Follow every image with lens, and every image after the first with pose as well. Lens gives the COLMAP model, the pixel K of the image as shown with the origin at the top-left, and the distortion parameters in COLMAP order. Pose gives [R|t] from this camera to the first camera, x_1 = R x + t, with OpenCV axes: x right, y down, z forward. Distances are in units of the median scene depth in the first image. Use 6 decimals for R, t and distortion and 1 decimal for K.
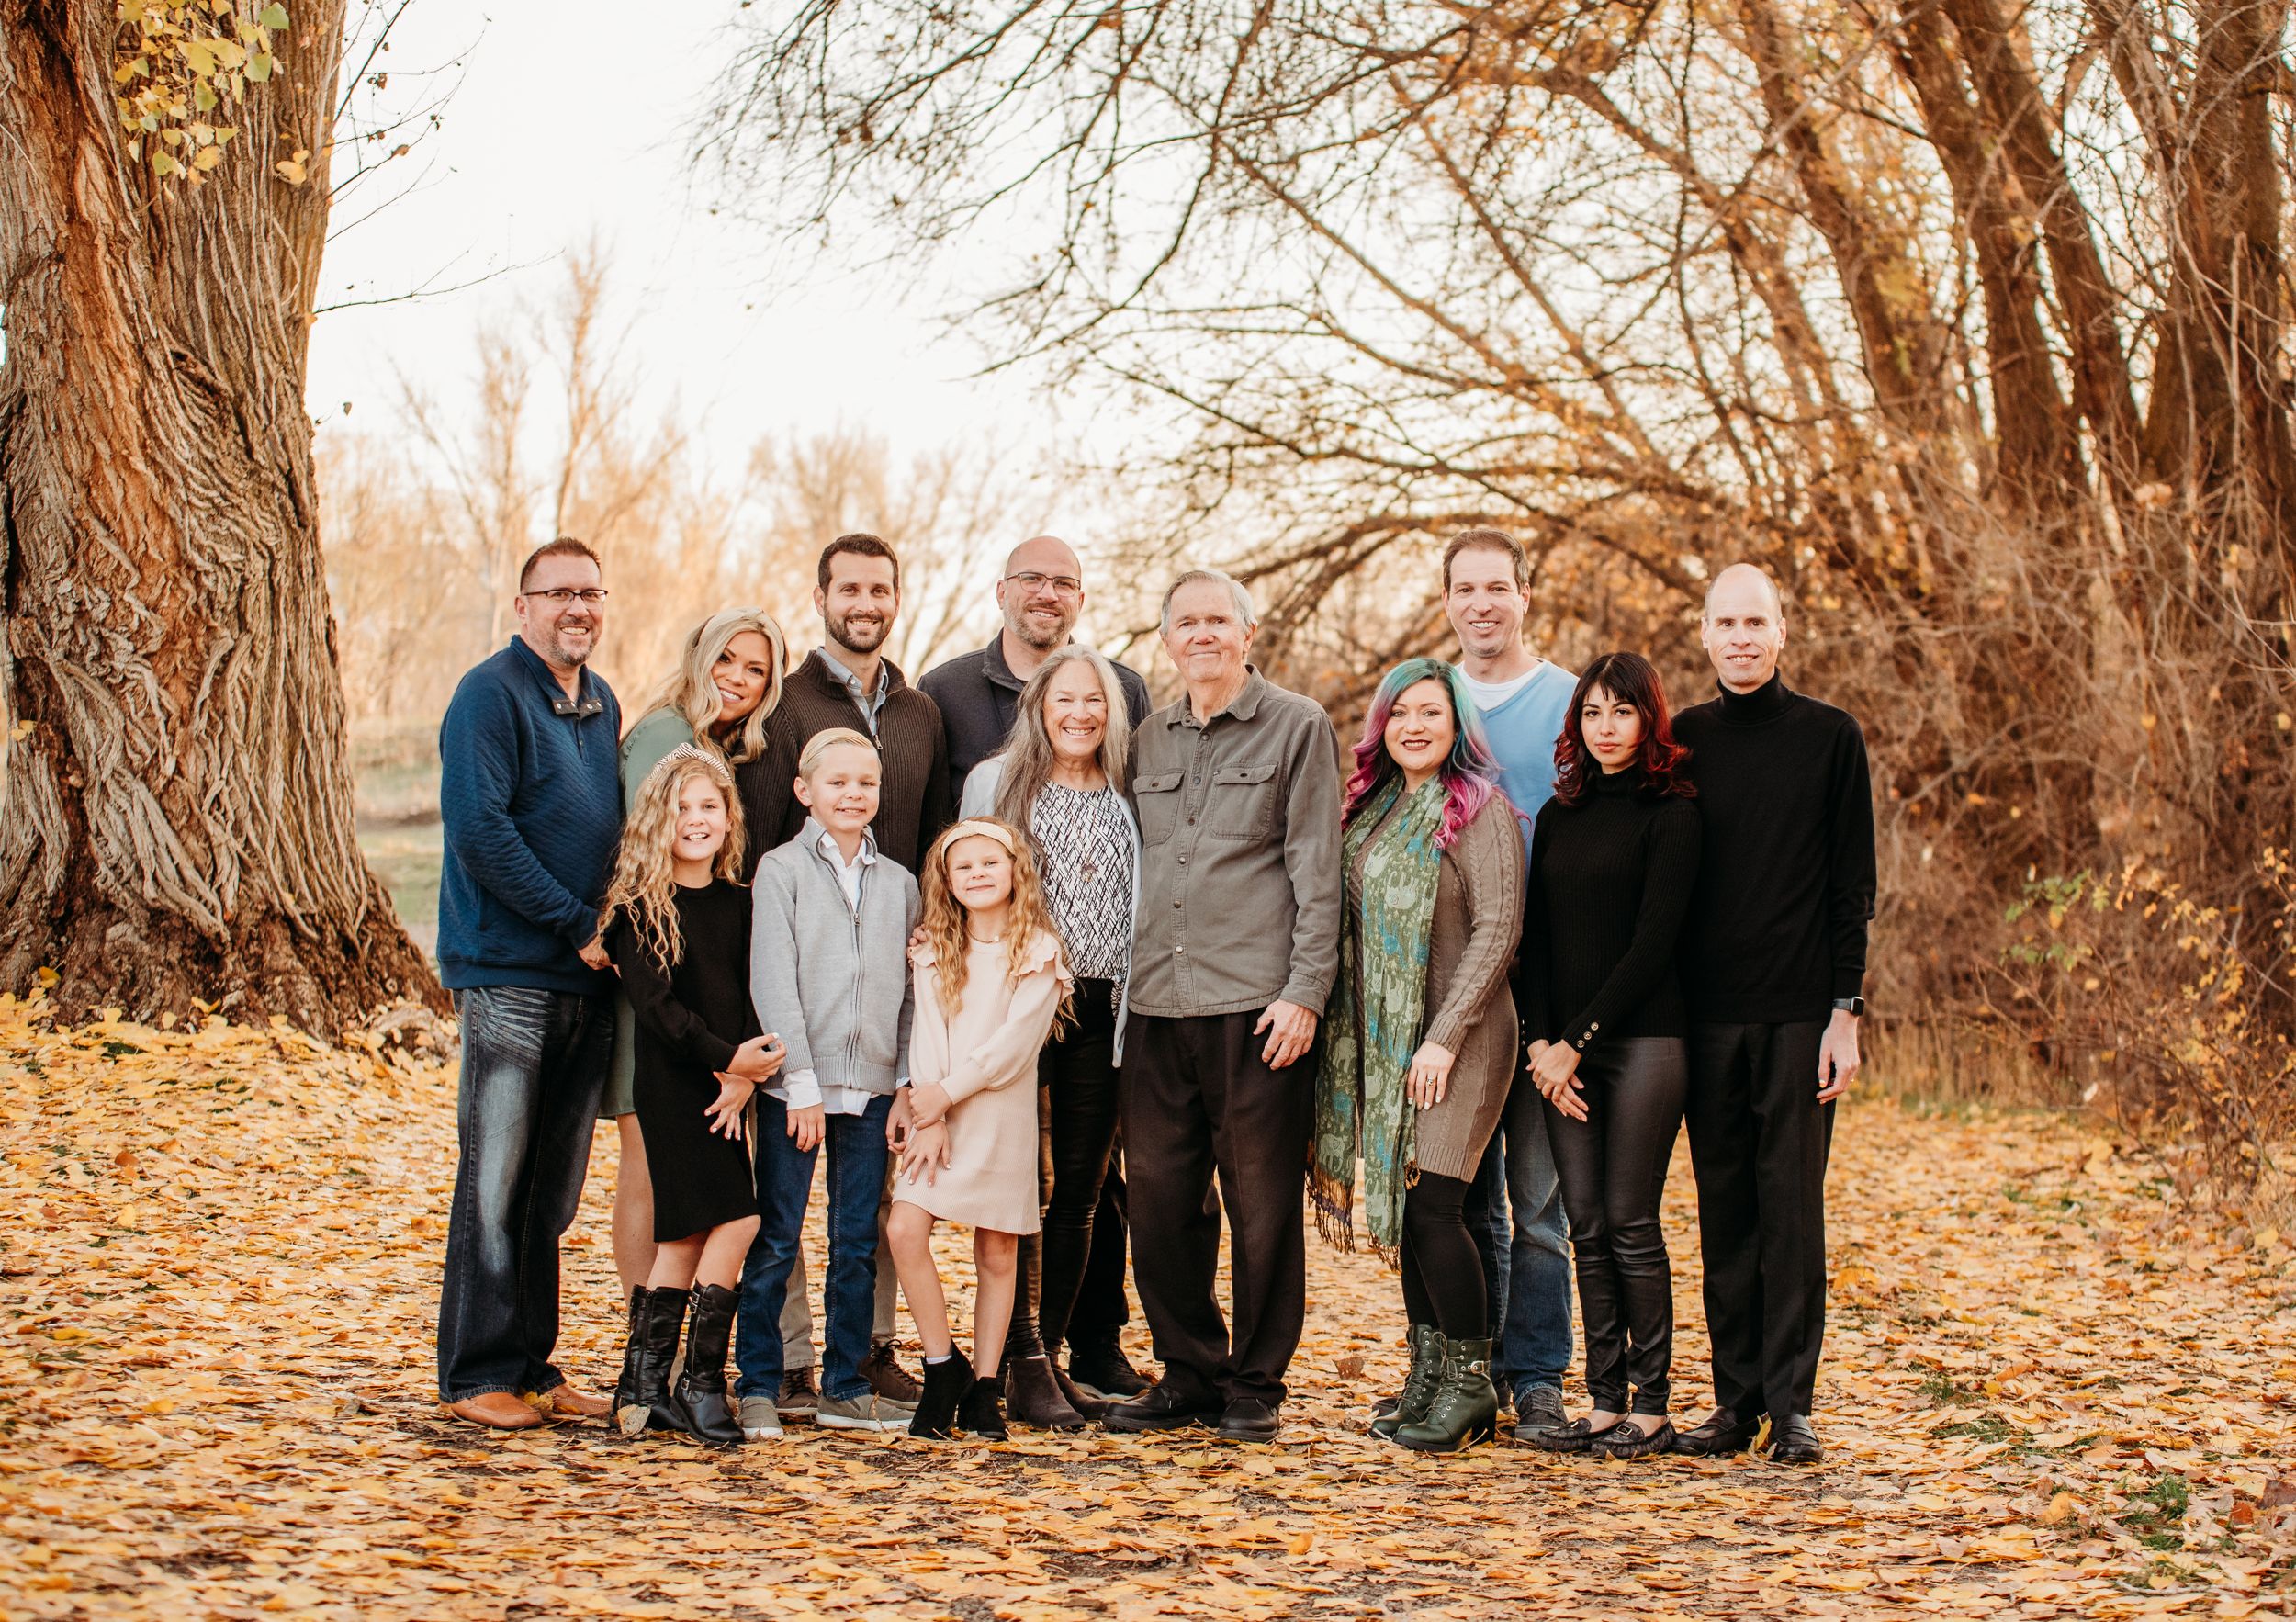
lens RADIAL K [[5033.7, 0, 1223.7], [0, 5033.7, 808.9], [0, 0, 1]] dist [-0.425472, 0.541889]
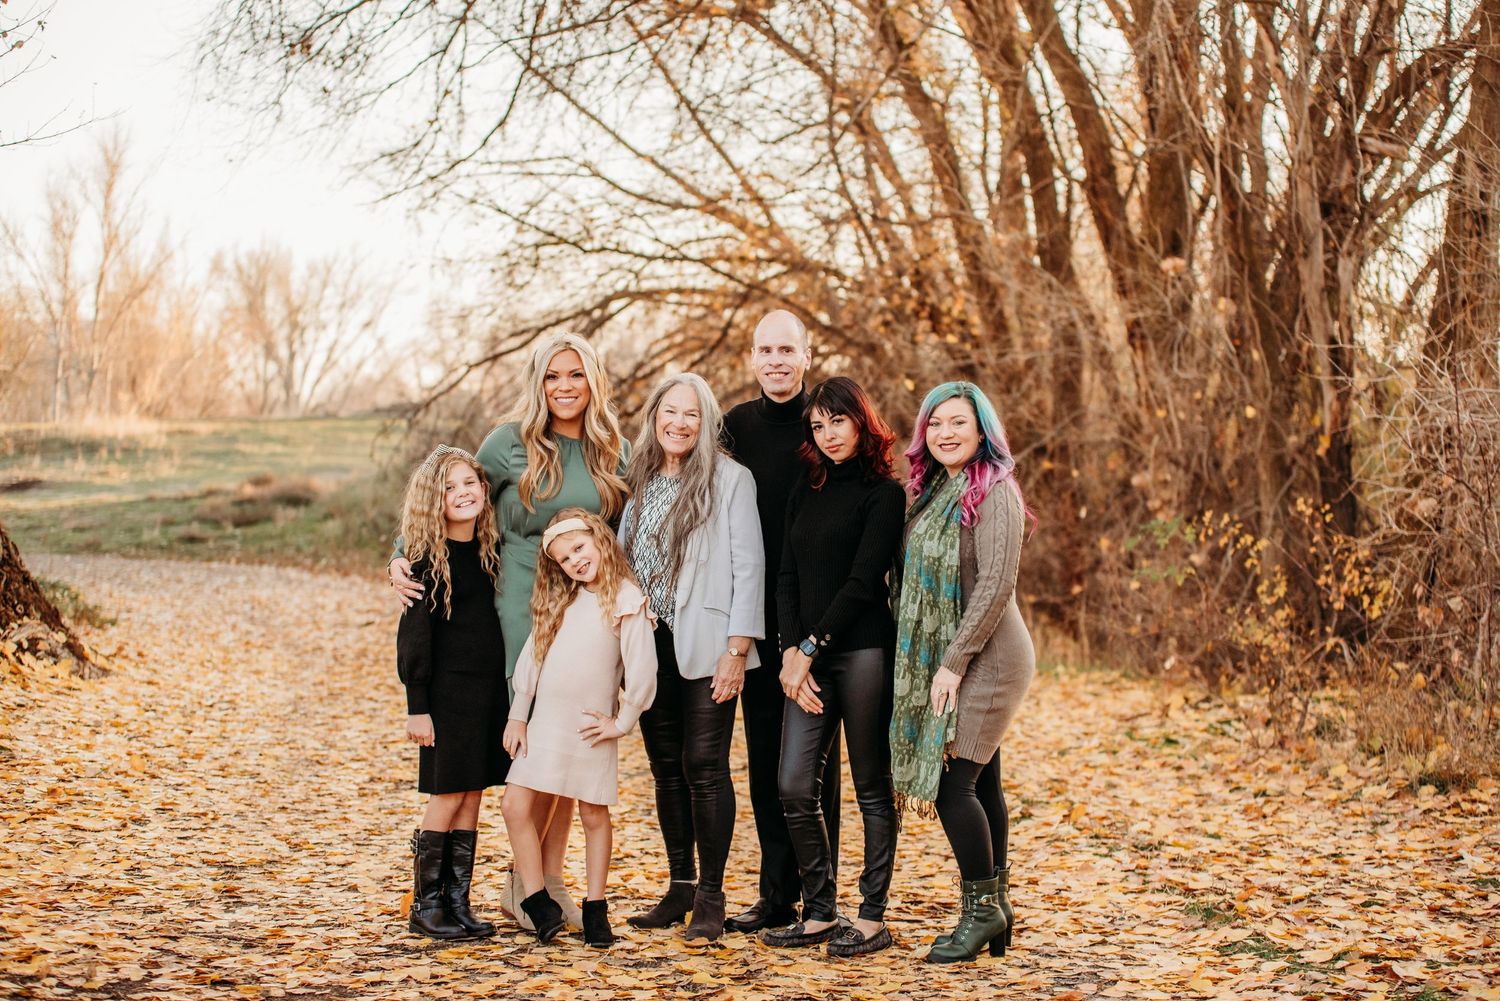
lens RADIAL K [[3007.7, 0, 750.0], [0, 3007.7, 500.5], [0, 0, 1]] dist [-0.372767, 0.130690]
pose [[0.996296, -0.014463, 0.084761, -0.026590], [0.013600, 0.999850, 0.010752, -0.003018], [-0.084904, -0.009559, 0.996343, 0.121760]]
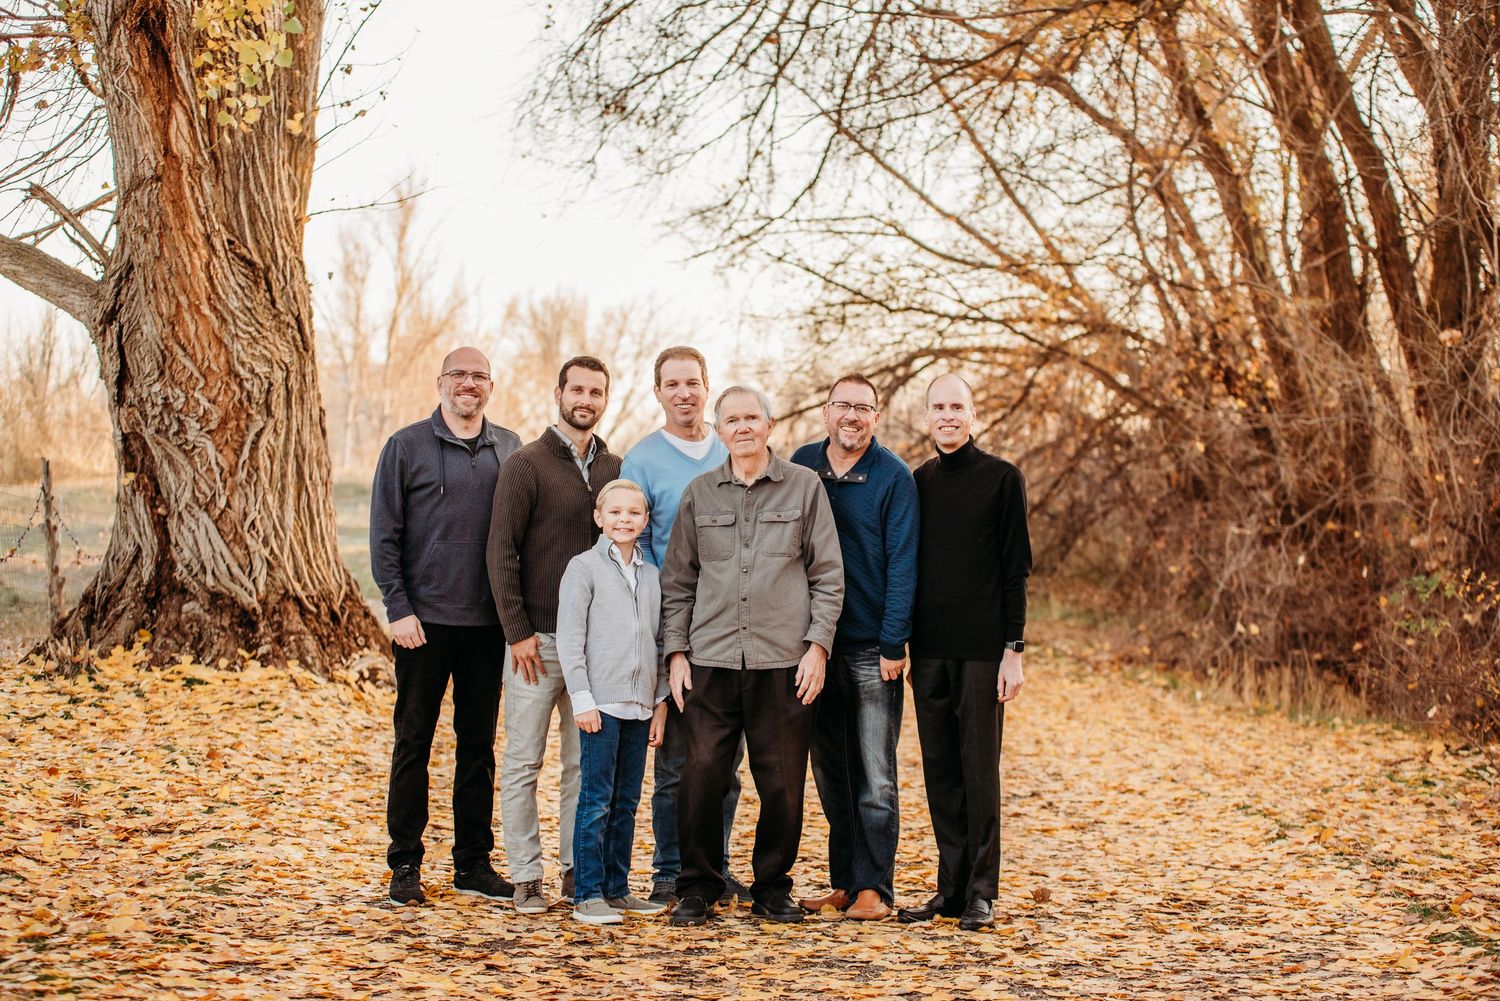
lens RADIAL K [[3071.4, 0, 747.8], [0, 3071.4, 522.2], [0, 0, 1]] dist [-0.333139, -0.031577]
pose [[0.999893, 0.003890, -0.014113, -0.031798], [-0.003909, 0.999992, -0.001285, -0.001584], [0.014108, 0.001340, 0.999900, 0.032053]]
